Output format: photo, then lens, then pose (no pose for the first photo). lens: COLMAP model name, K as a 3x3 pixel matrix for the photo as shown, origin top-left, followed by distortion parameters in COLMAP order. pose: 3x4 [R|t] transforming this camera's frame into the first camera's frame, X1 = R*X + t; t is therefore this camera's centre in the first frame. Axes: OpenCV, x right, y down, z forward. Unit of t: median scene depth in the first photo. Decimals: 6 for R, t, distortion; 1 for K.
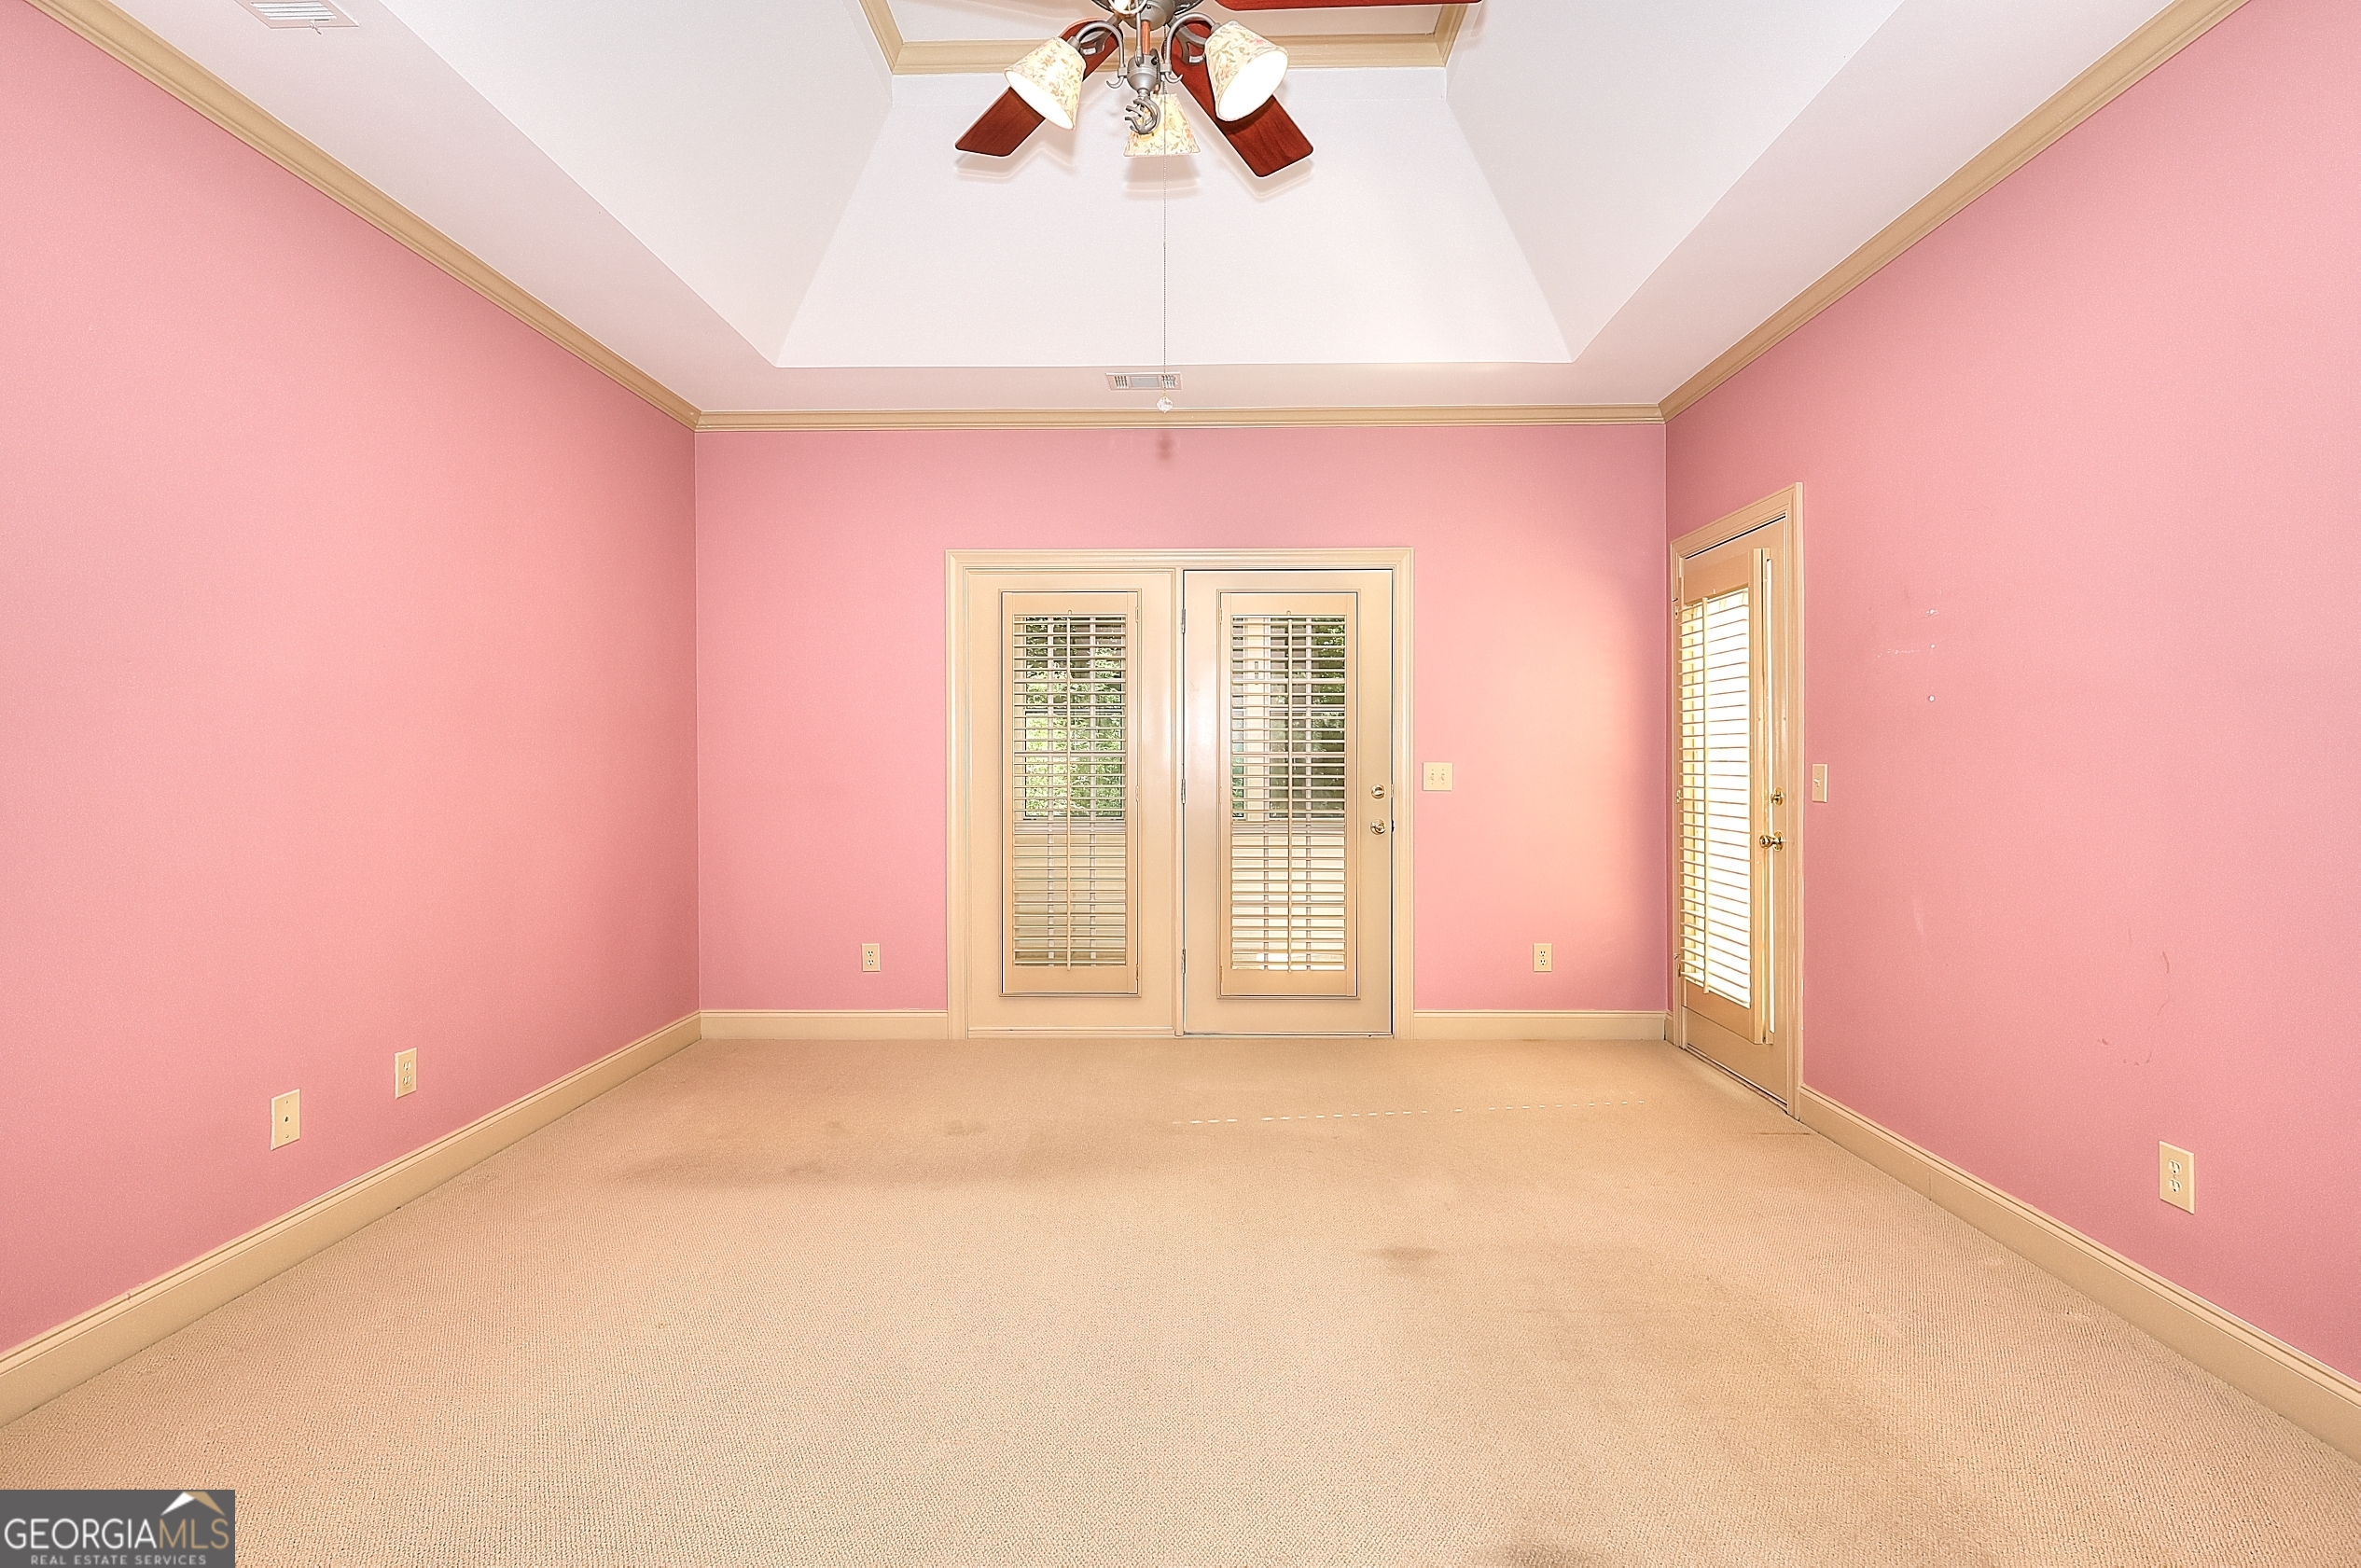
lens RADIAL K [[1081.2, 0, 1165.6], [0, 1081.2, 772.0], [0, 0, 1]] dist [-0.007720, 0.002777]
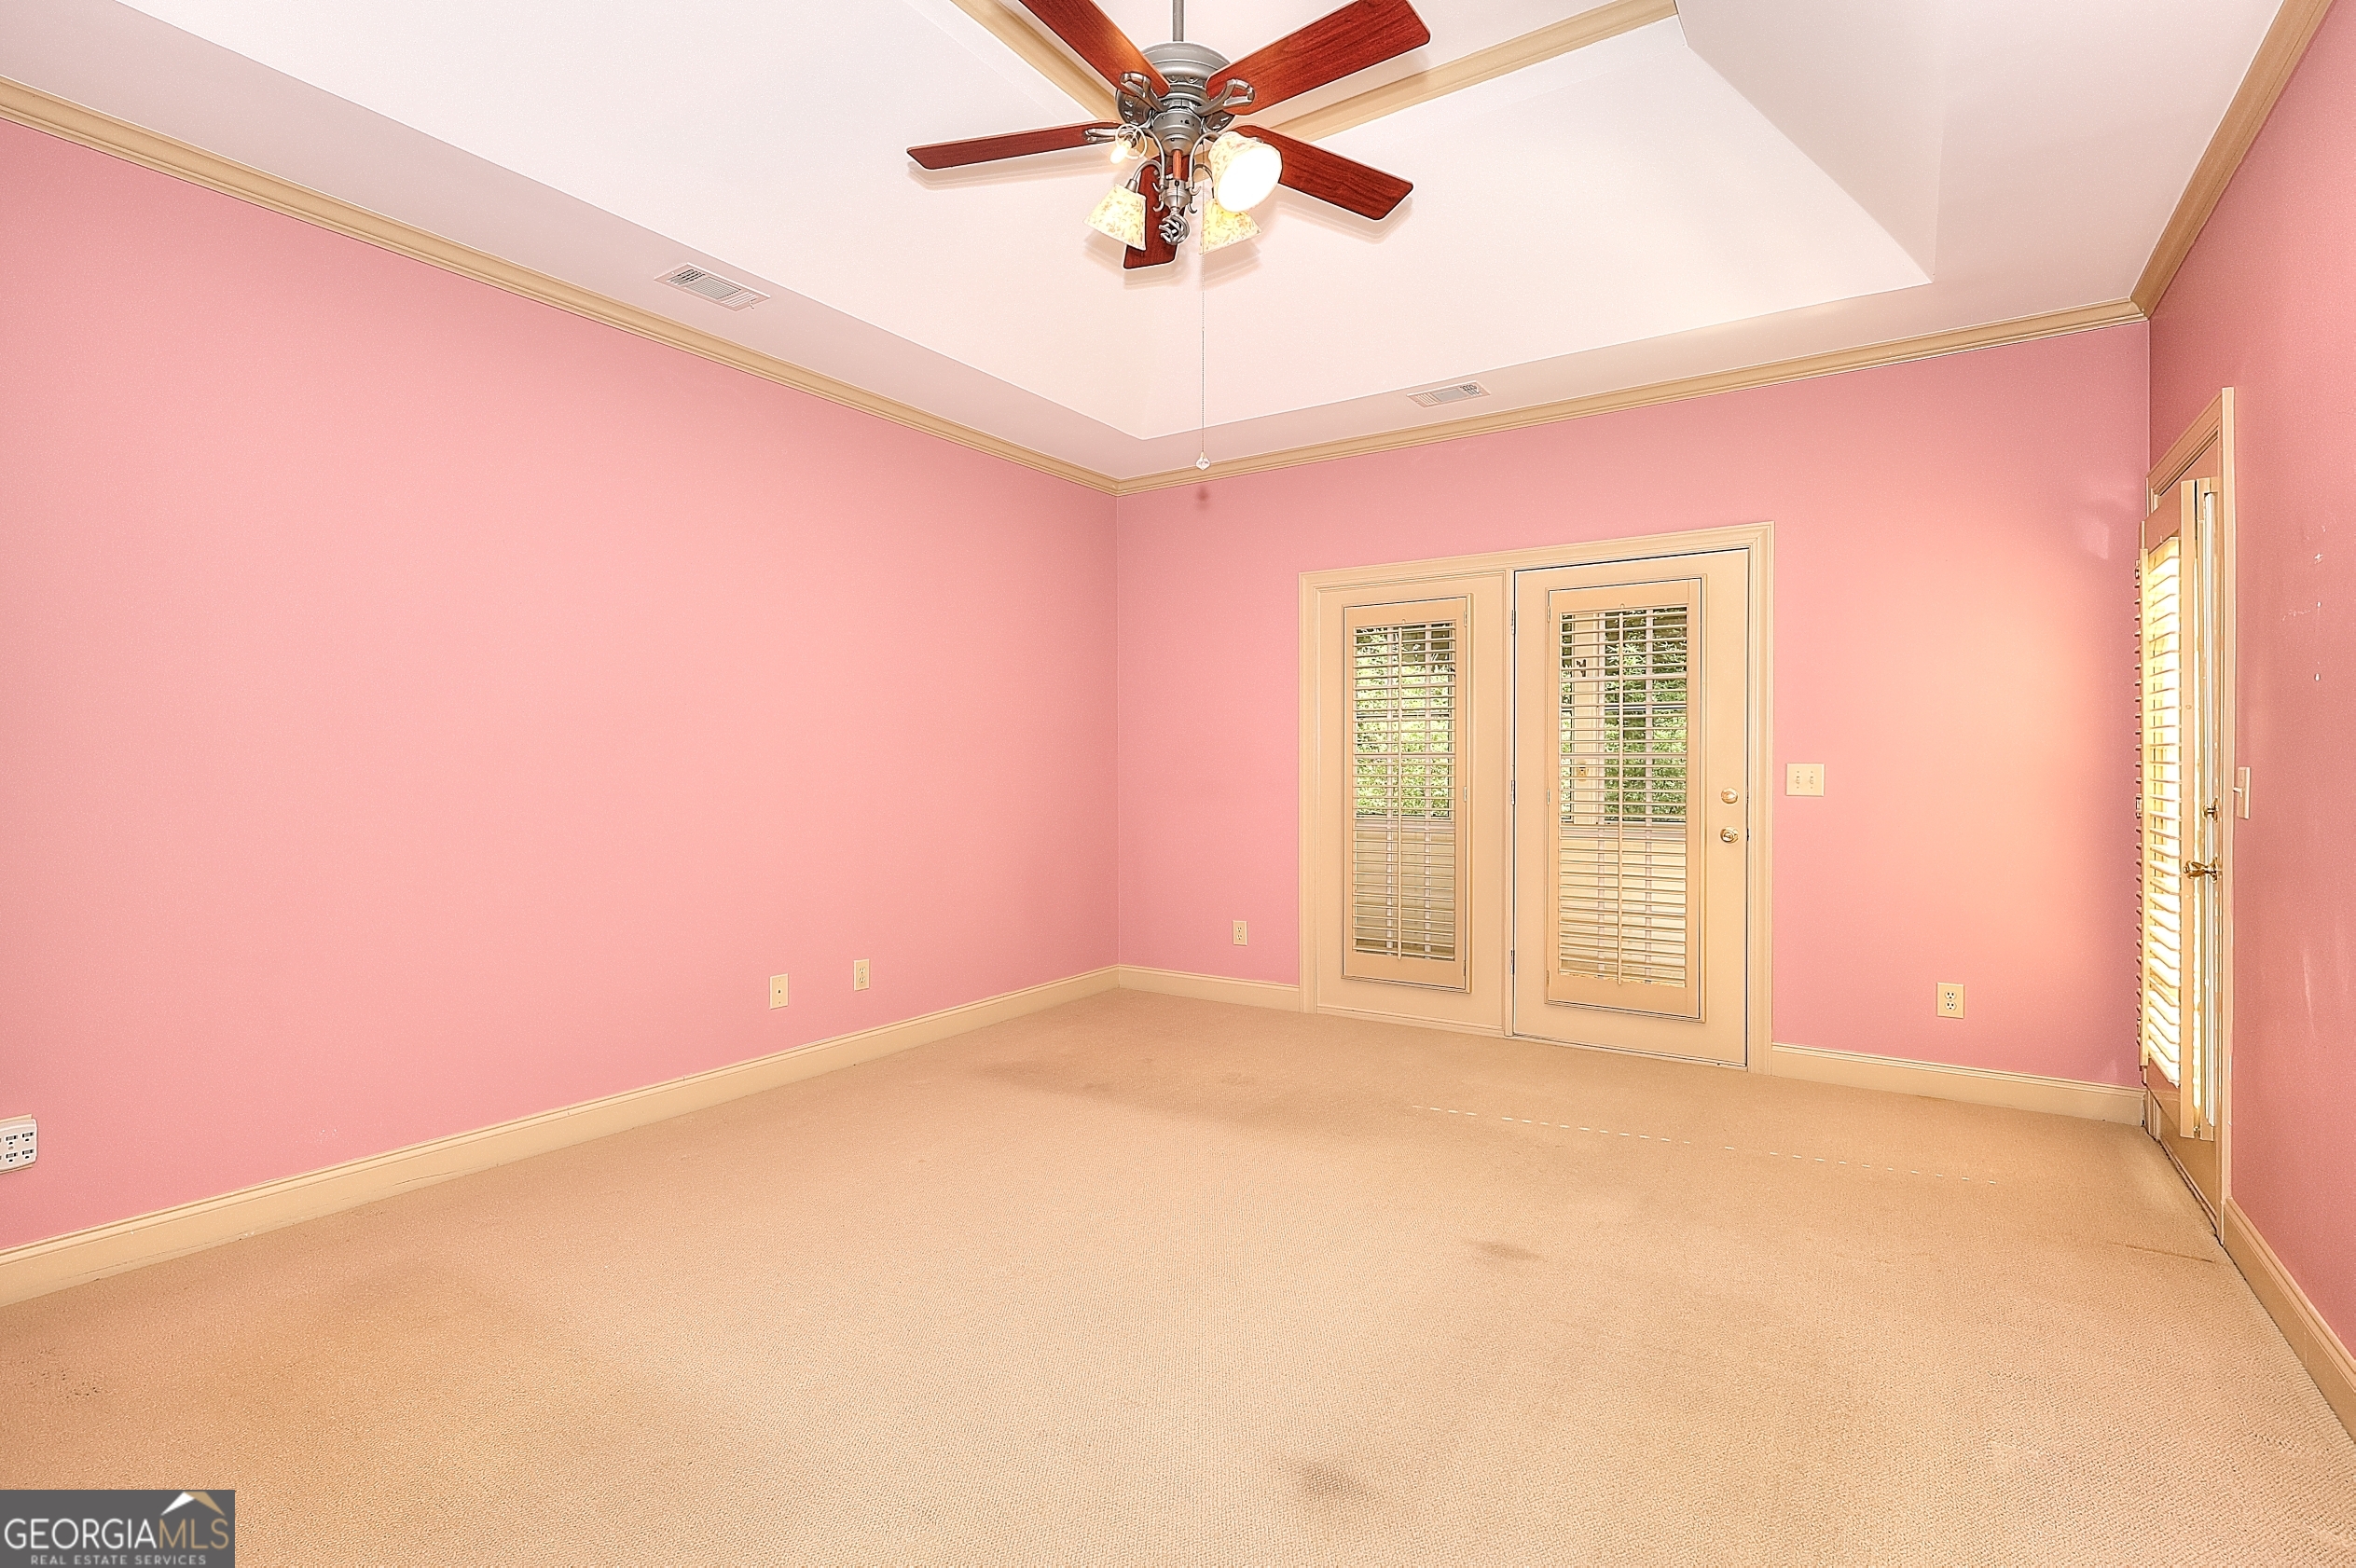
lens RADIAL K [[1078.9, 0, 1179.6], [0, 1078.9, 770.4], [0, 0, 1]] dist [-0.007720, 0.002777]
pose [[0.846836, 0.004046, -0.531839, 0.288339], [-0.005640, 0.999983, -0.001373, 0.000614], [0.531825, 0.004162, 0.846844, -0.008671]]
